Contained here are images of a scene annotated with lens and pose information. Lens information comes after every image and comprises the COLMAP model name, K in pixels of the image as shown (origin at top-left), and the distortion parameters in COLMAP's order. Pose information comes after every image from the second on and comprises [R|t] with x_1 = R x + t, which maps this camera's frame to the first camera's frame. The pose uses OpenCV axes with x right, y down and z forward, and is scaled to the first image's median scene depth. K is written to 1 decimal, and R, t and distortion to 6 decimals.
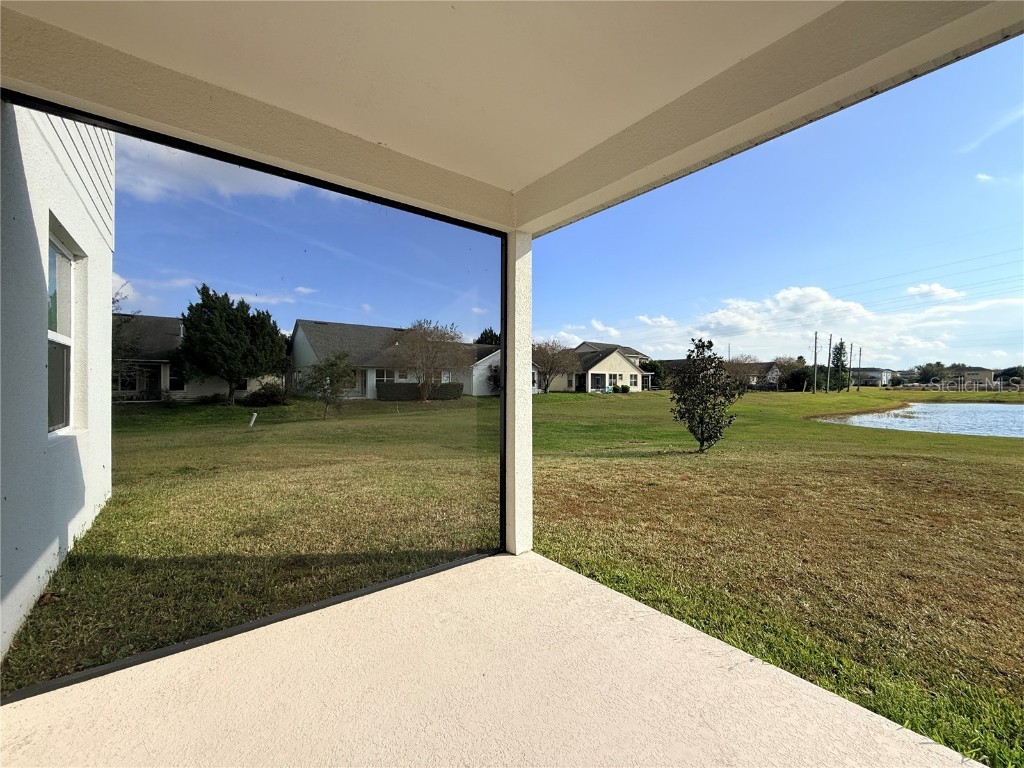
lens RADIAL K [[408.2, 0, 508.6], [0, 408.2, 383.8], [0, 0, 1]] dist [0.000177, -0.000230]
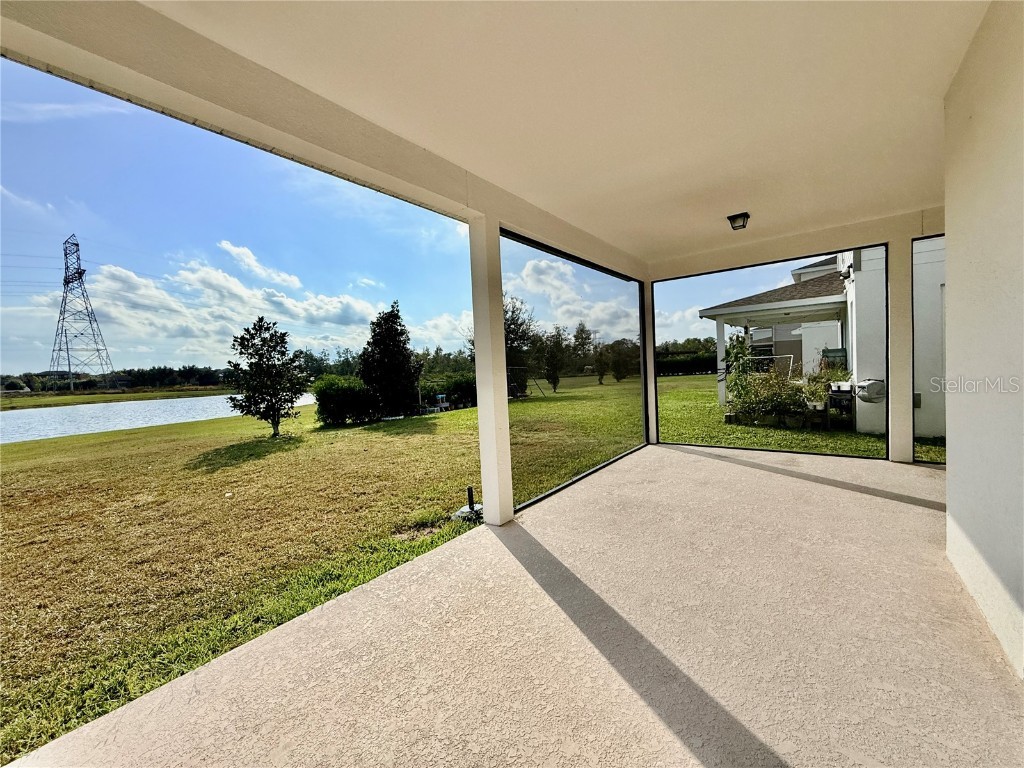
lens RADIAL K [[408.2, 0, 508.6], [0, 408.2, 383.8], [0, 0, 1]] dist [0.000177, -0.000230]
pose [[-0.237404, -0.025124, 0.971086, -0.310484], [0.046037, 0.998251, 0.037081, 0.012293], [-0.970319, 0.053509, -0.235833, 0.335253]]
